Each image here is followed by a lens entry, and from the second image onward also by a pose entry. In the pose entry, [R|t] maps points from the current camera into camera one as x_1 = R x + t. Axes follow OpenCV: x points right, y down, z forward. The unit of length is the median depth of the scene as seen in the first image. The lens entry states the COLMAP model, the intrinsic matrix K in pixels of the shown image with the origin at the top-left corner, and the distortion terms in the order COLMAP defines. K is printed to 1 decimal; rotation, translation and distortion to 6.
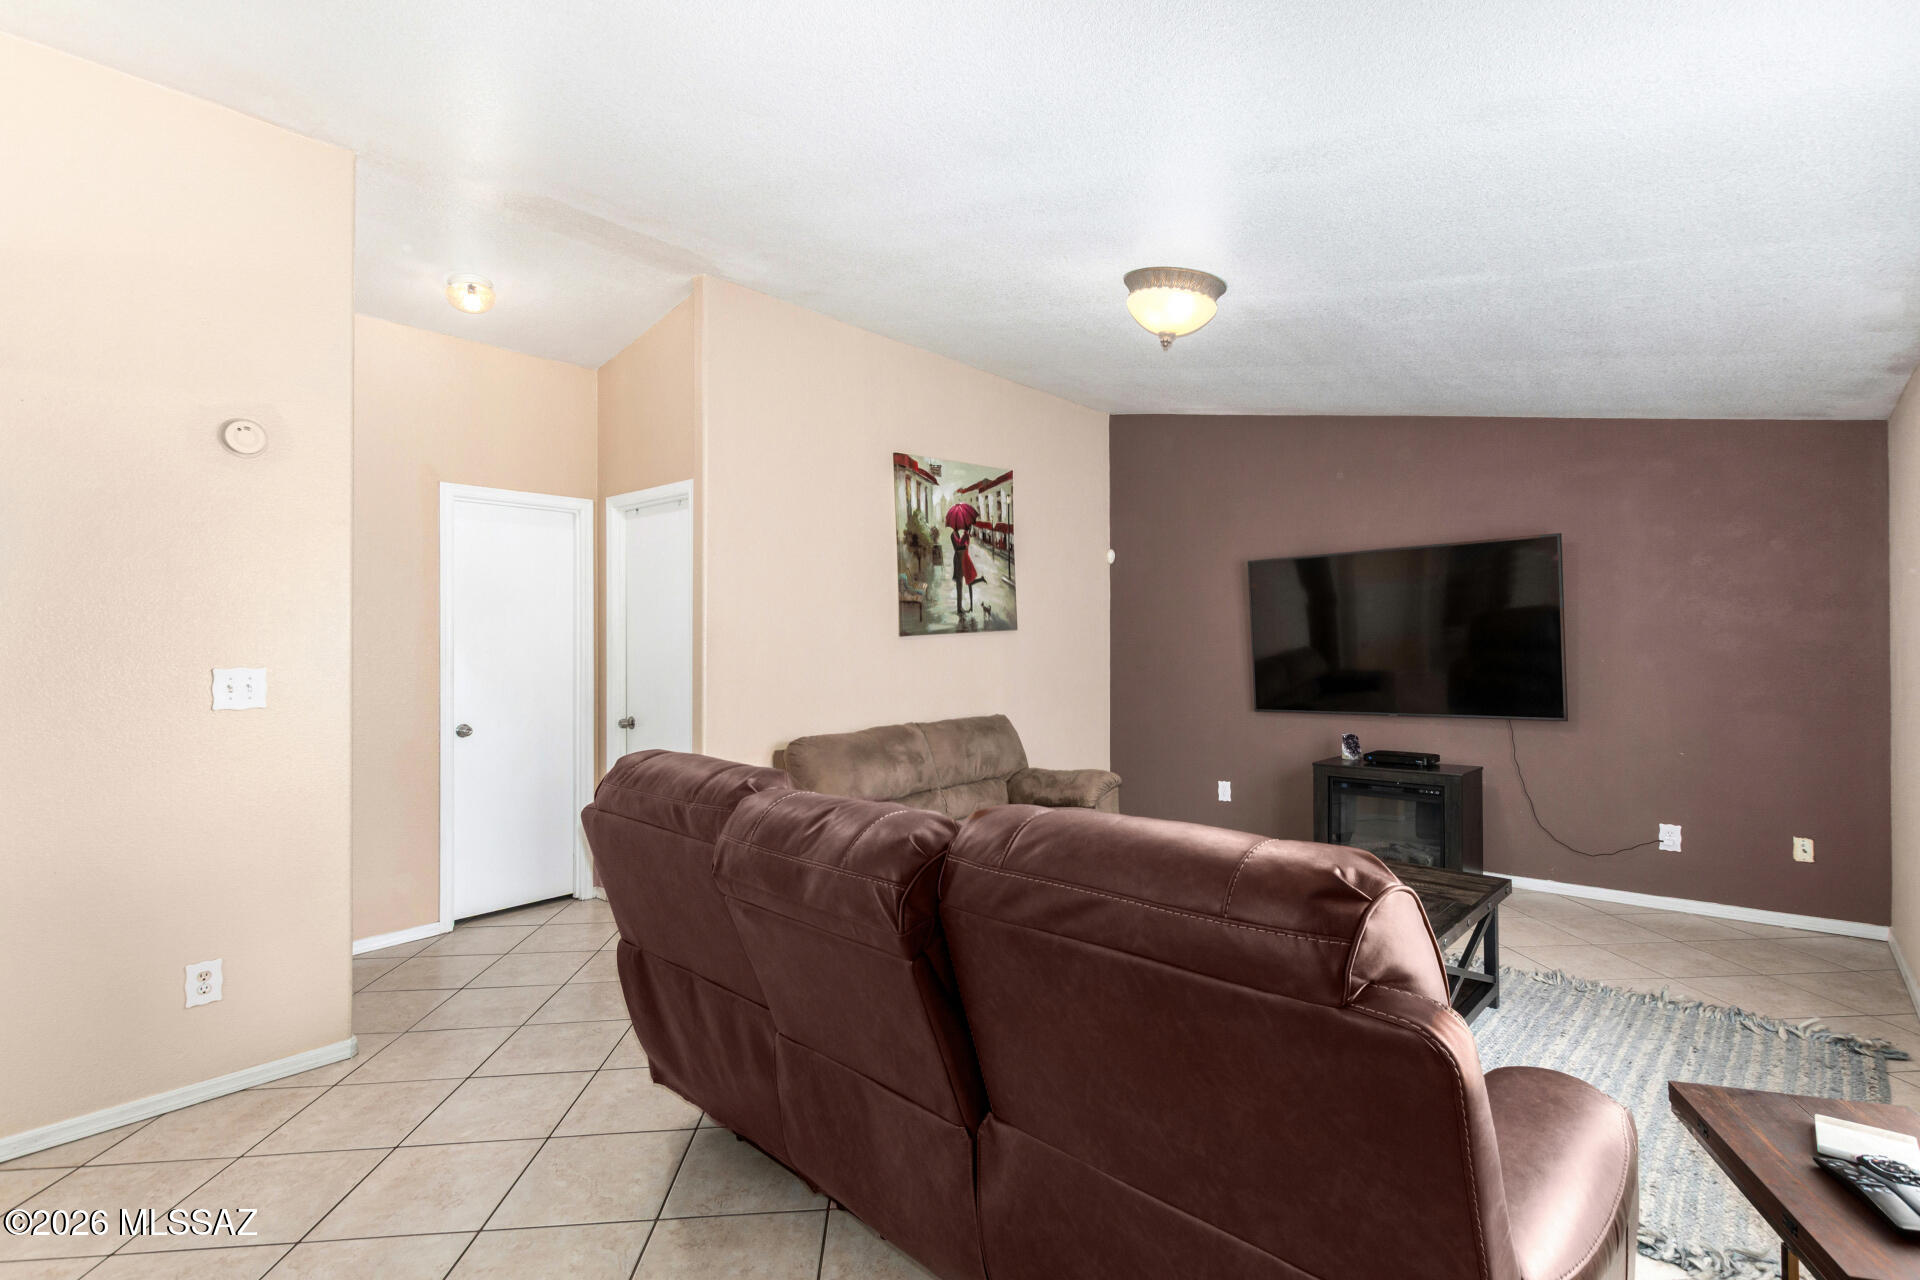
lens RADIAL K [[910.5, 0, 960.2], [0, 910.5, 653.4], [0, 0, 1]] dist [0.002677, -0.000324]
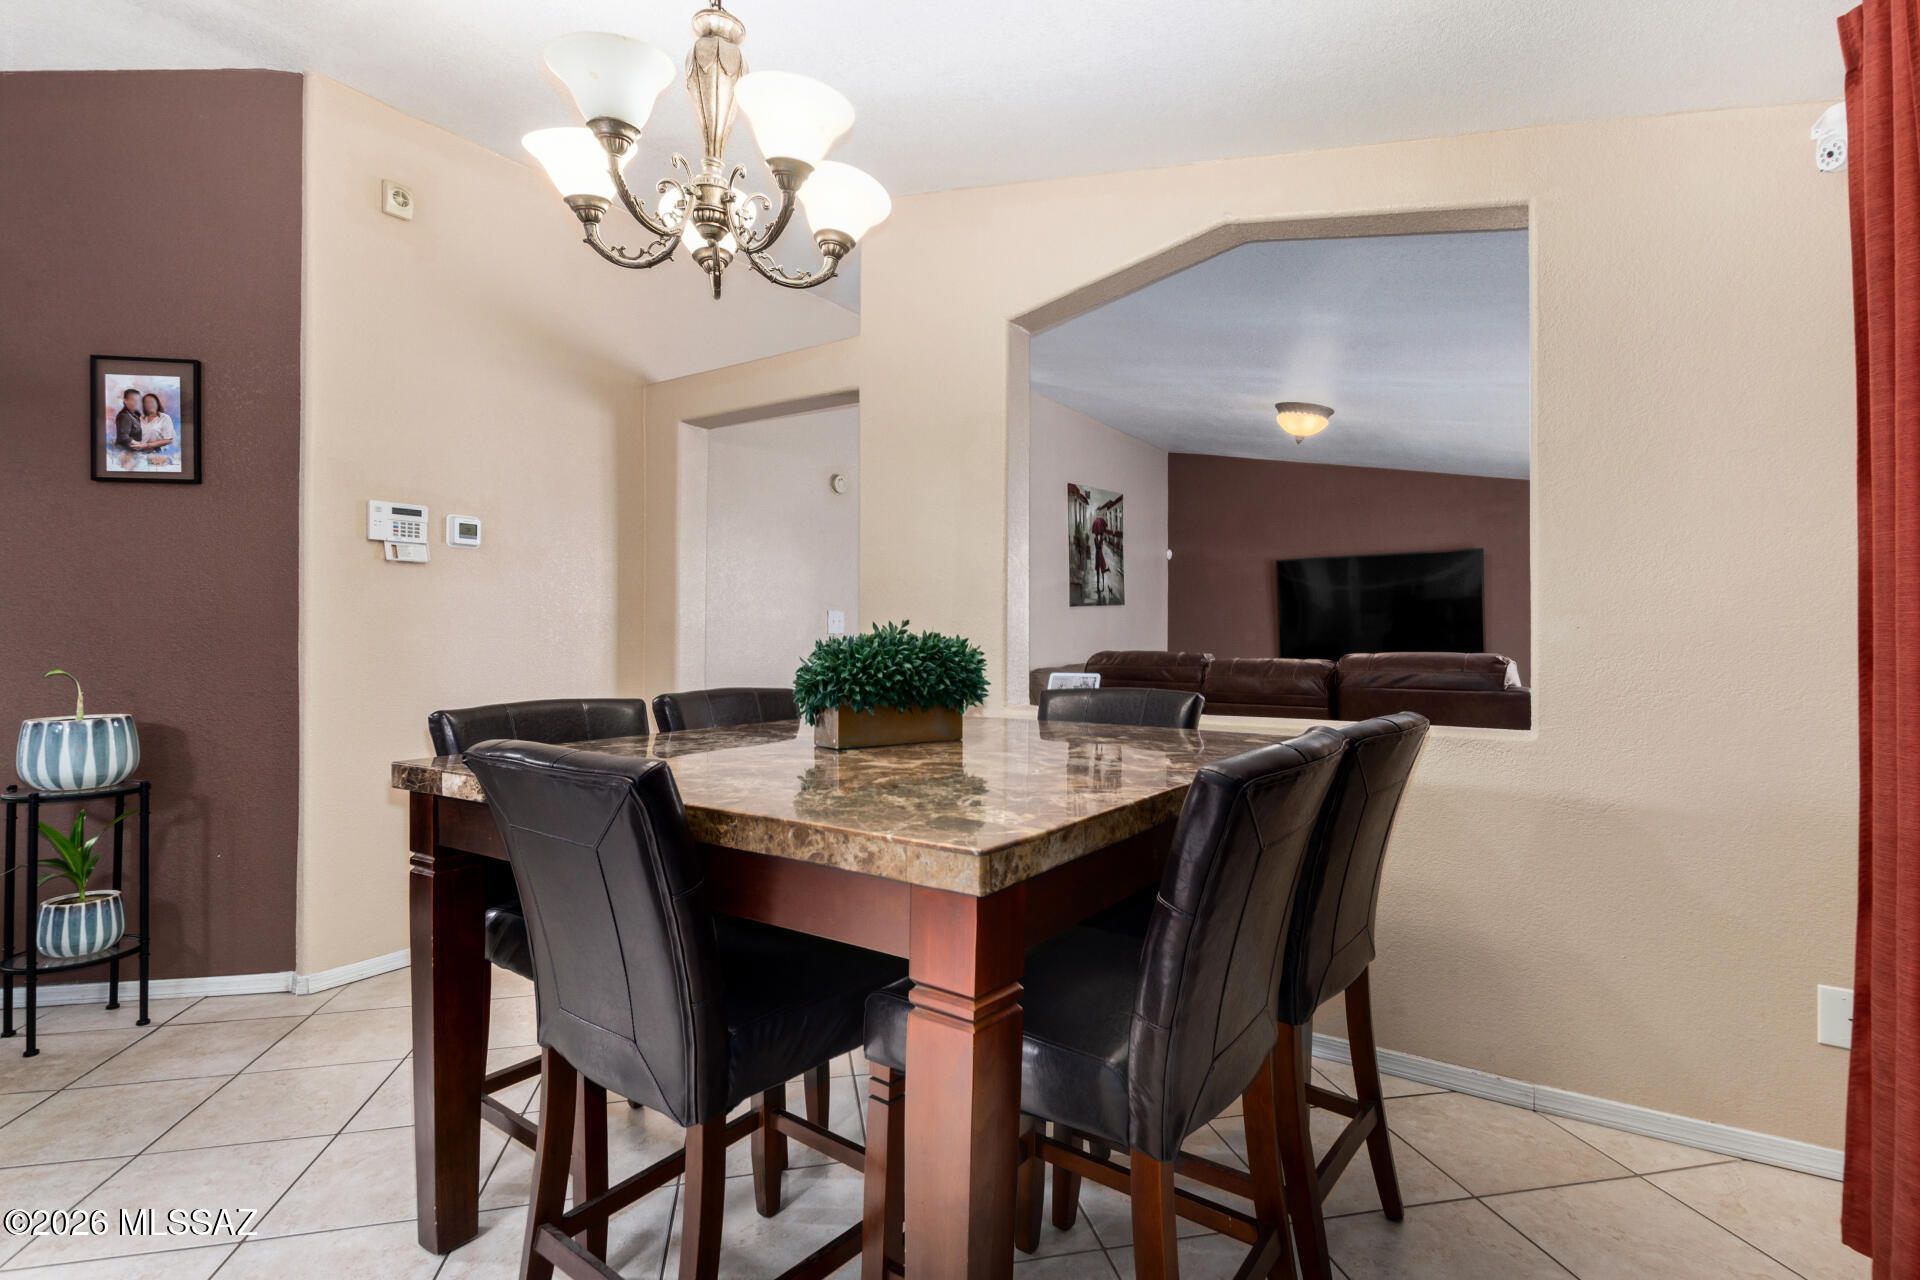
lens RADIAL K [[910.5, 0, 959.5], [0, 910.5, 642.1], [0, 0, 1]] dist [0.002677, -0.000324]
pose [[0.992304, 0.009368, 0.123471, -0.404850], [-0.009373, 0.999956, -0.000539, 0.039869], [-0.123470, -0.000622, 0.992348, -0.434713]]
